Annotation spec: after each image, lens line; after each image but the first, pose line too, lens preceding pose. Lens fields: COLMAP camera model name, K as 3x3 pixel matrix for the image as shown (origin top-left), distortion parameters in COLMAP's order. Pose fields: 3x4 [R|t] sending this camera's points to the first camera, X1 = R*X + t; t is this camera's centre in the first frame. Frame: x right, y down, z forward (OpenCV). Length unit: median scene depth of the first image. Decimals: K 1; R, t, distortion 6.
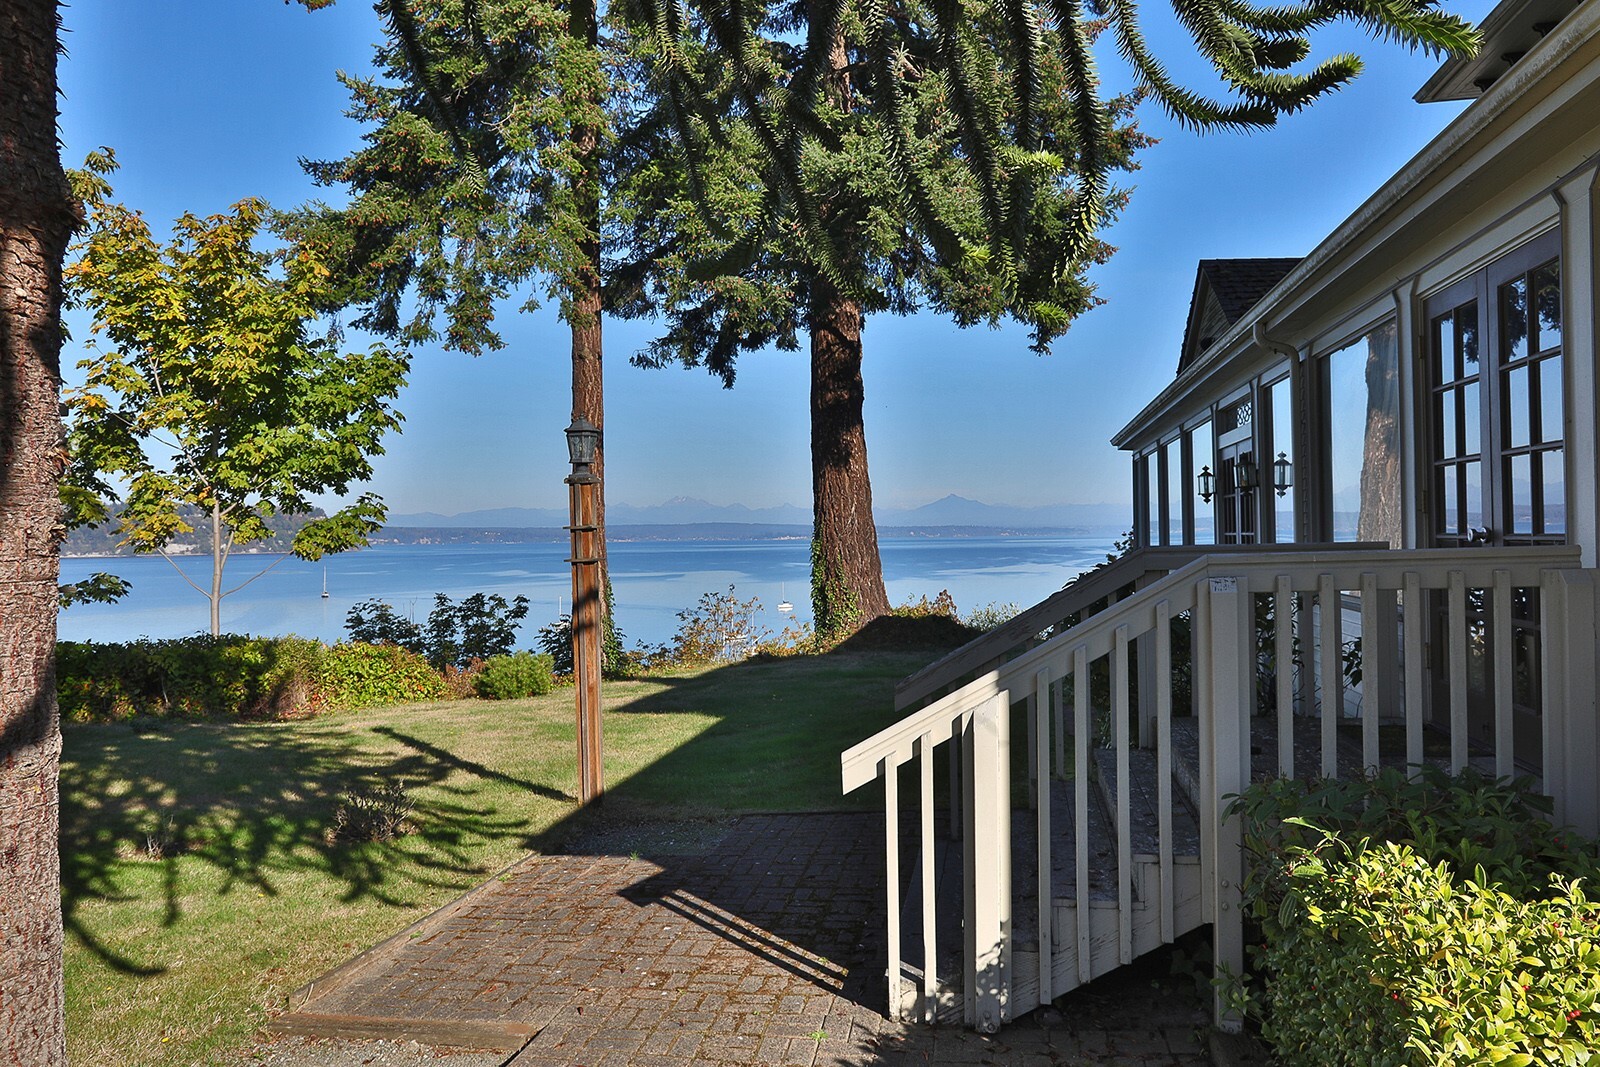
lens RADIAL K [[1202.9, 0, 804.2], [0, 1202.9, 527.5], [0, 0, 1]] dist [-0.039387, 0.027226]
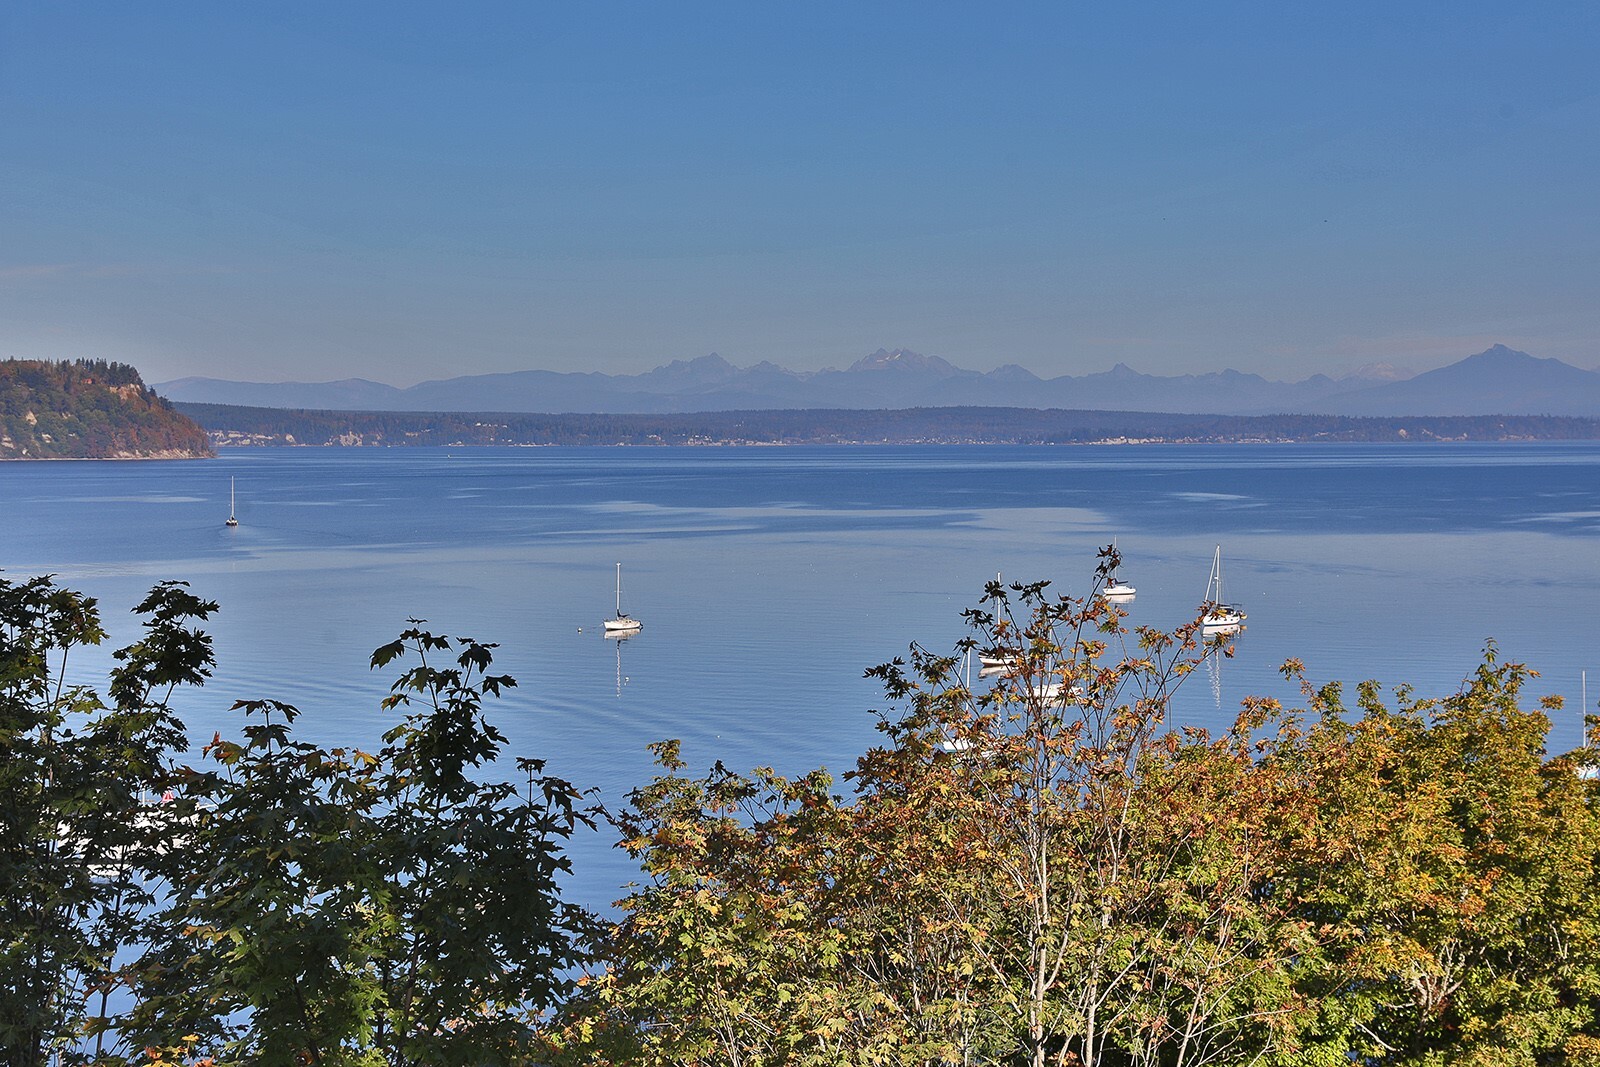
lens RADIAL K [[2531.7, 0, 799.1], [0, 2531.7, 533.2], [0, 0, 1]] dist [0.243361, 0.000000]
pose [[0.990581, 0.014751, -0.136135, -0.104954], [-0.008641, 0.998933, 0.045362, 0.045922], [0.136659, -0.043758, 0.989651, 1.022436]]
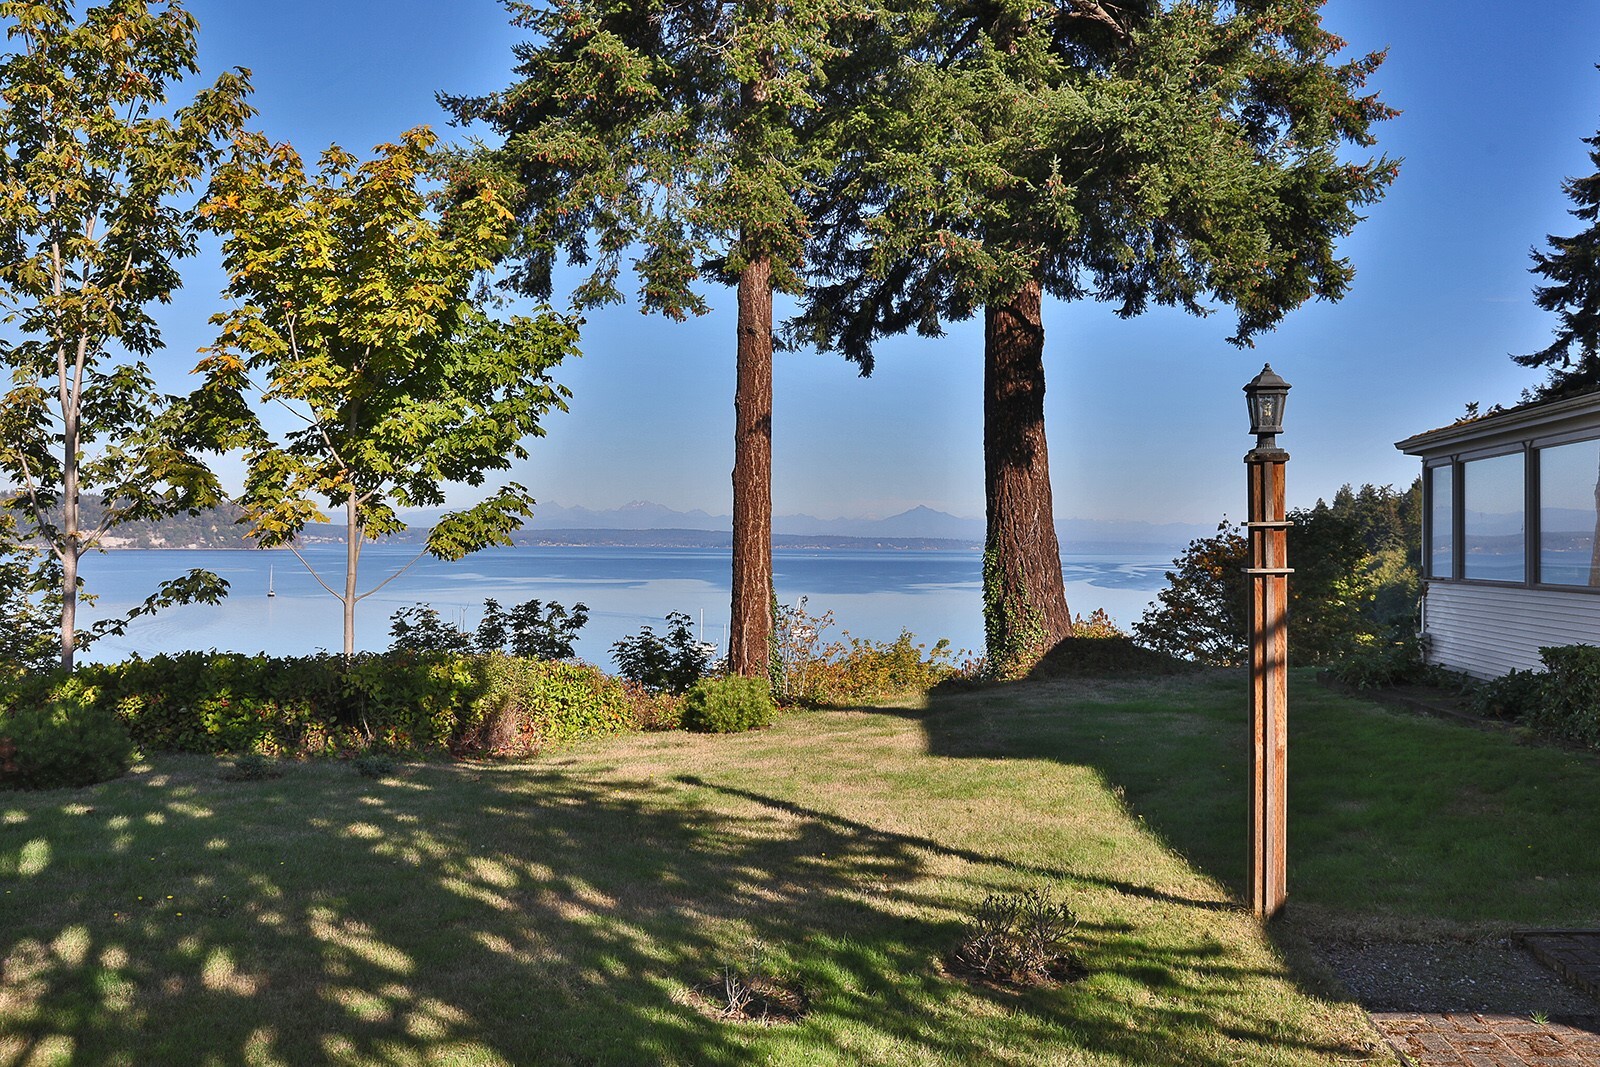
lens RADIAL K [[1249.4, 0, 797.4], [0, 1249.4, 532.6], [0, 0, 1]] dist [-0.078985, 0.013762]
pose [[0.999317, 0.024029, 0.028078, -0.188871], [-0.023942, 0.999707, -0.003442, 0.005293], [-0.028152, 0.002768, 0.999600, 0.111358]]
